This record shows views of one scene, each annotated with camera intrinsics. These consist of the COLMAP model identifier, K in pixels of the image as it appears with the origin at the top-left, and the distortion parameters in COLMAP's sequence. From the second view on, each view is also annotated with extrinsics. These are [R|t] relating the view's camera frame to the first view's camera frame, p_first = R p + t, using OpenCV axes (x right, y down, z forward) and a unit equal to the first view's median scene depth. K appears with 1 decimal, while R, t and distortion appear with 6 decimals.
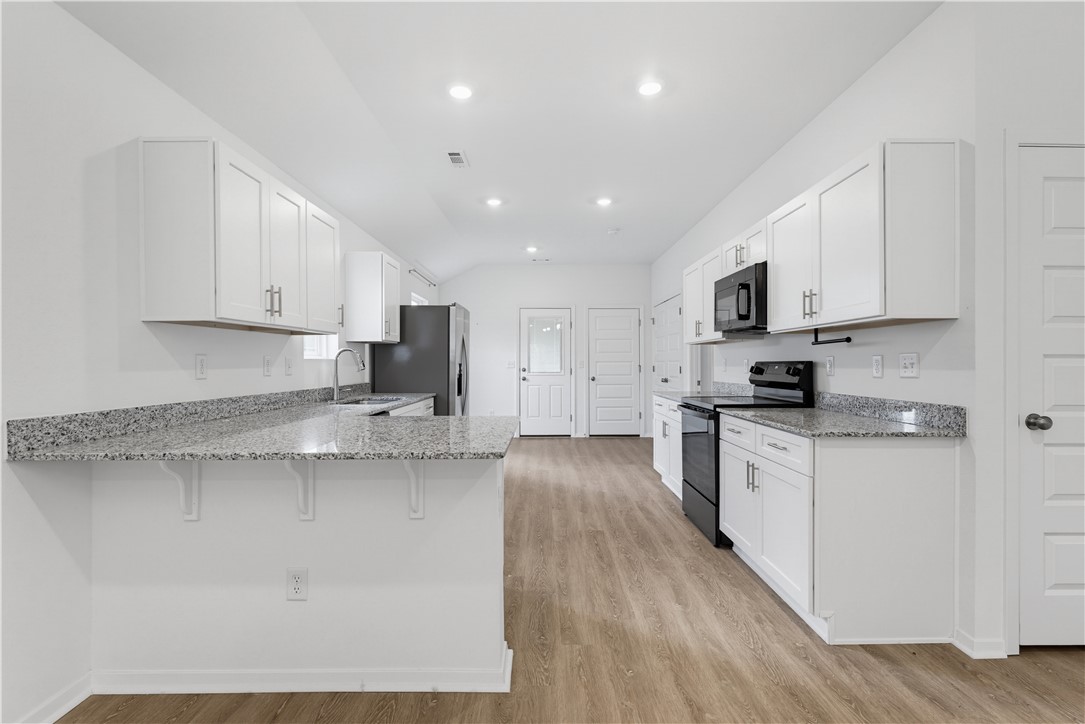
lens RADIAL K [[493.3, 0, 542.5], [0, 493.3, 362.0], [0, 0, 1]] dist [-0.000290, -0.000072]
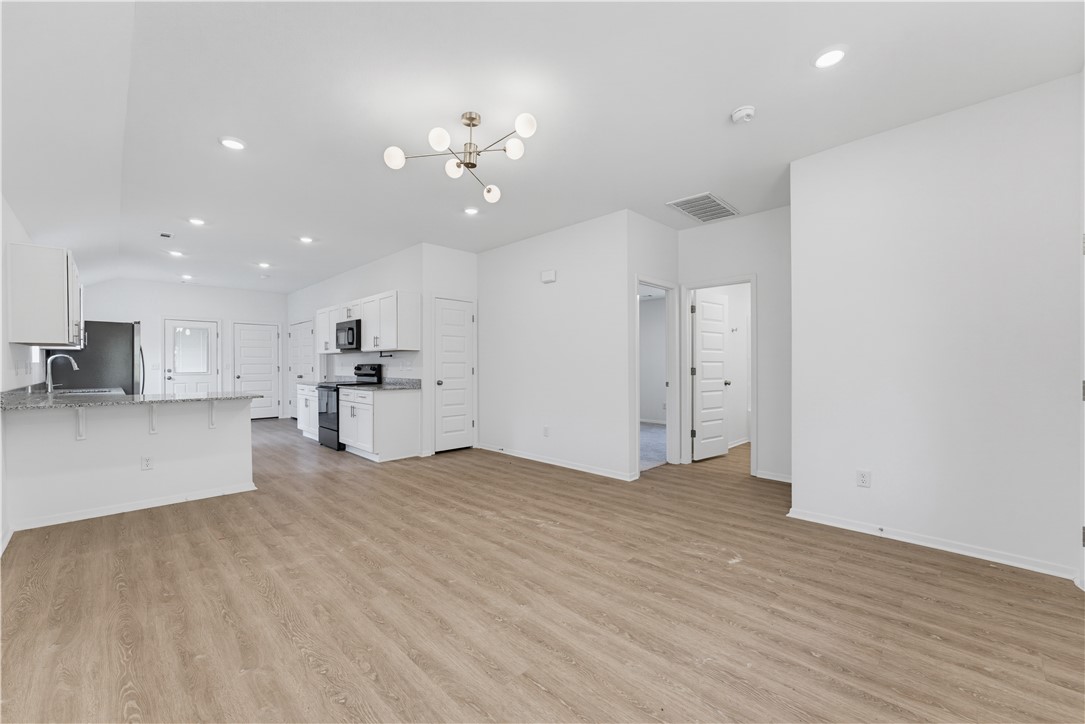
lens RADIAL K [[441.4, 0, 542.5], [0, 441.4, 362.0], [0, 0, 1]] dist [0.000046, 0.000086]
pose [[0.710413, 0.002926, 0.703779, -0.389430], [-0.000045, 0.999992, -0.004112, -0.002976], [-0.703785, 0.002889, 0.710407, -1.057621]]
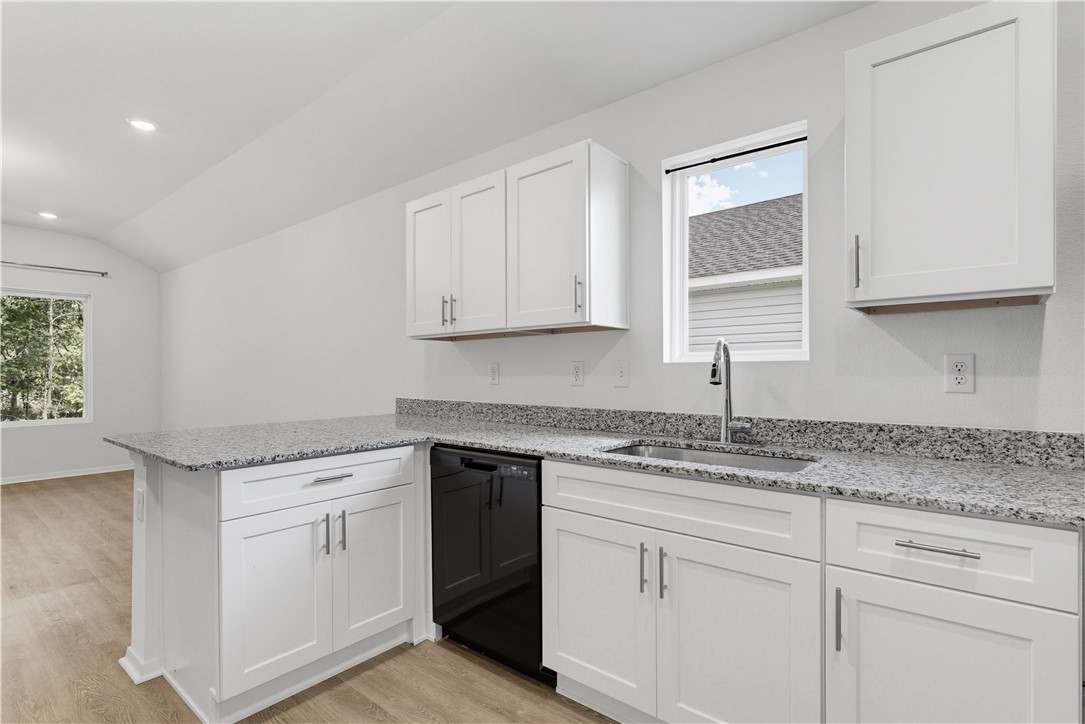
lens RADIAL K [[529.9, 0, 544.8], [0, 529.9, 375.0], [0, 0, 1]] dist [0.000613, 0.000333]
pose [[-0.636344, 0.009166, -0.771351, 0.146805], [0.006079, 0.999958, 0.006867, 0.003644], [0.771382, -0.000320, -0.636372, 1.524818]]
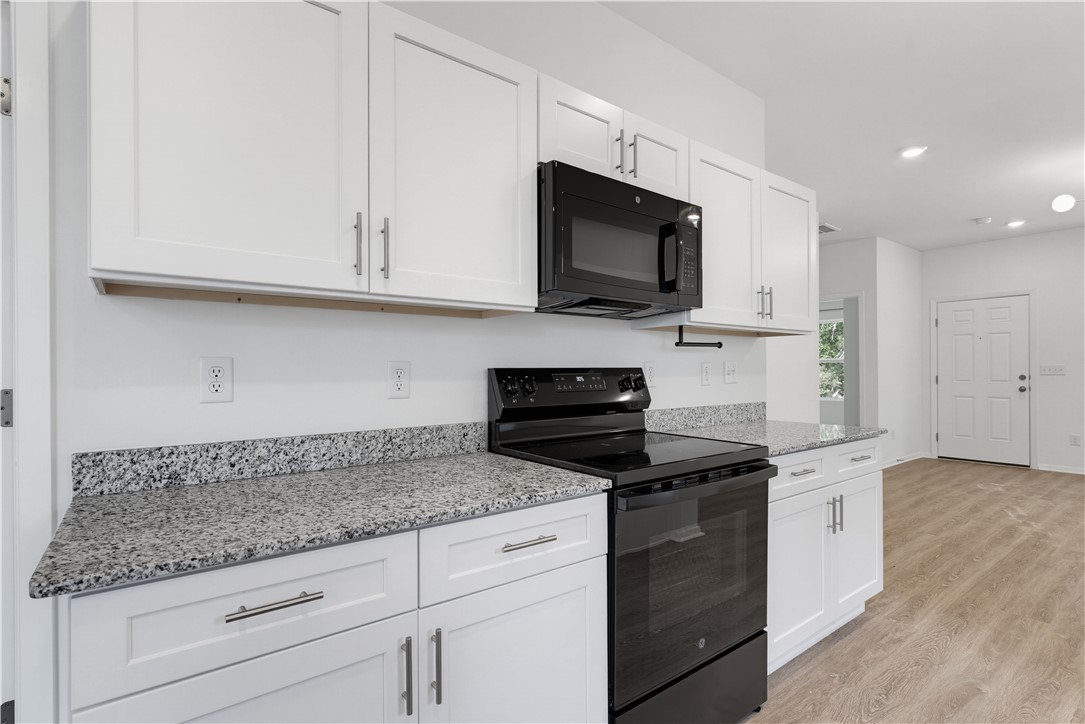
lens RADIAL K [[528.1, 0, 545.6], [0, 528.1, 368.7], [0, 0, 1]] dist [-0.001616, 0.000545]
pose [[-0.612550, 0.004728, 0.790418, 0.036567], [0.001480, 0.999987, -0.004835, 0.002867], [-0.790431, -0.001791, -0.612549, 1.657987]]
